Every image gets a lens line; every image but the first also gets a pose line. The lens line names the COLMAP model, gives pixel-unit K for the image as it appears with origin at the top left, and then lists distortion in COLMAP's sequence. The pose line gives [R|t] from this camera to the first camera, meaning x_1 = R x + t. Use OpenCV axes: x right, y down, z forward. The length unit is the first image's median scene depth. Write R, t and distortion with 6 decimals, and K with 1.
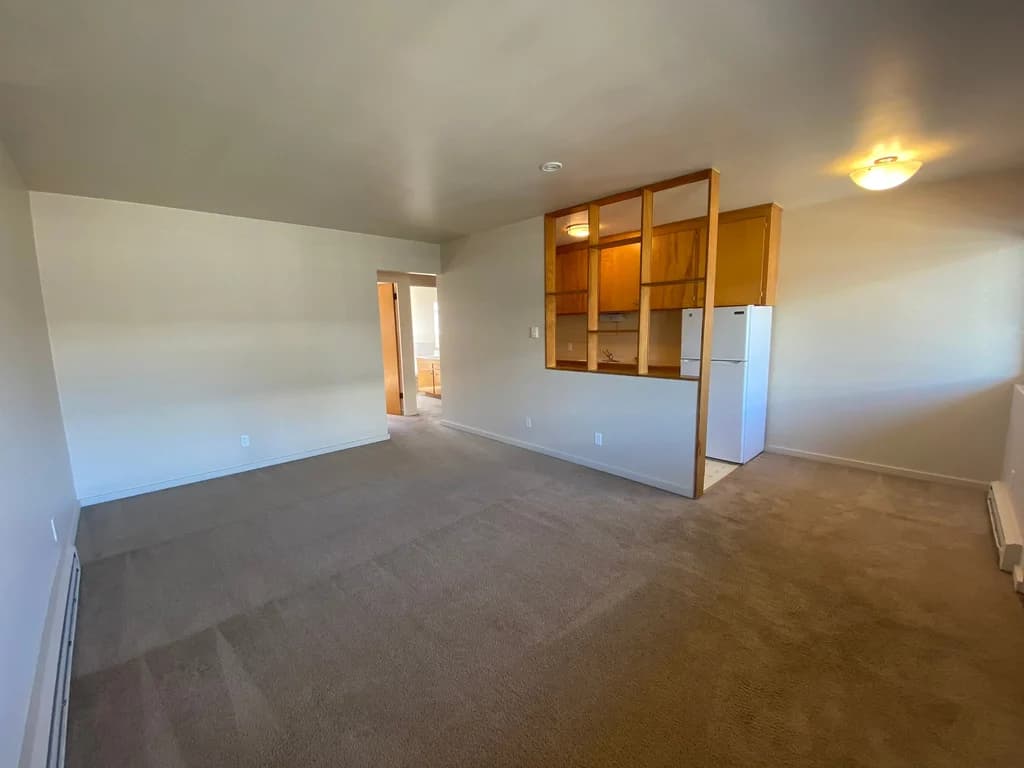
lens RADIAL K [[410.1, 0, 512.0], [0, 410.1, 384.0], [0, 0, 1]] dist [-0.000463, -0.000237]
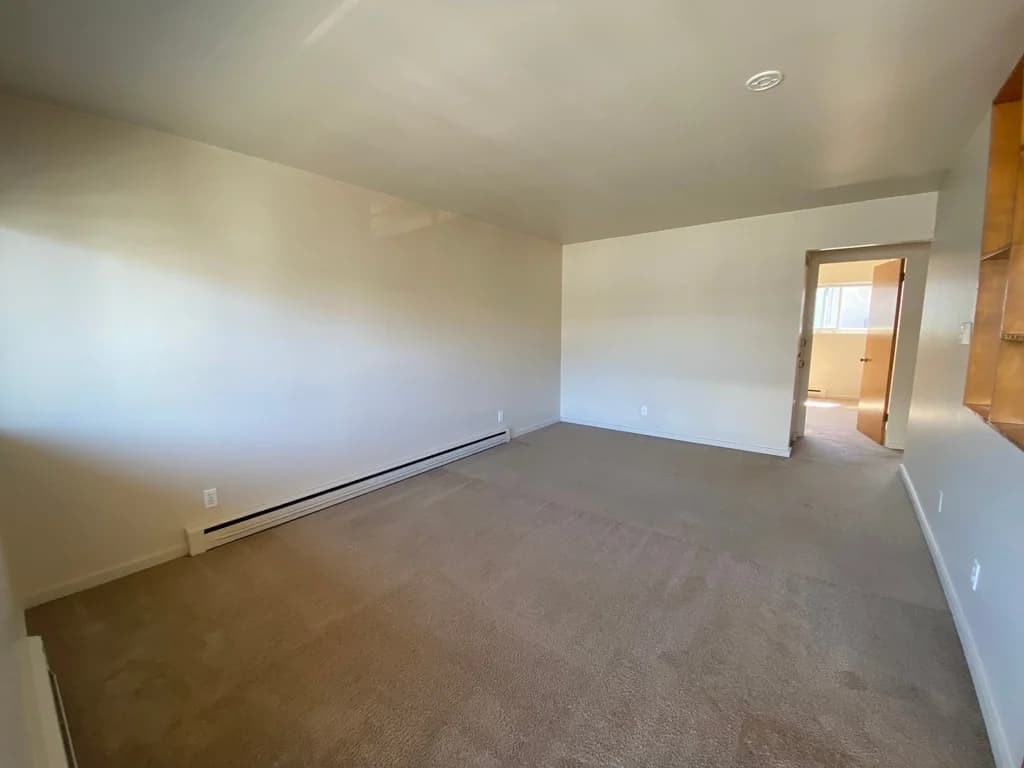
lens RADIAL K [[410.1, 0, 512.0], [0, 410.1, 384.0], [0, 0, 1]] dist [-0.000463, -0.000237]
pose [[0.138698, 0.157629, -0.977710, 0.704706], [-0.136909, 0.980824, 0.138709, -0.084063], [0.980826, 0.114619, 0.157619, 0.531427]]
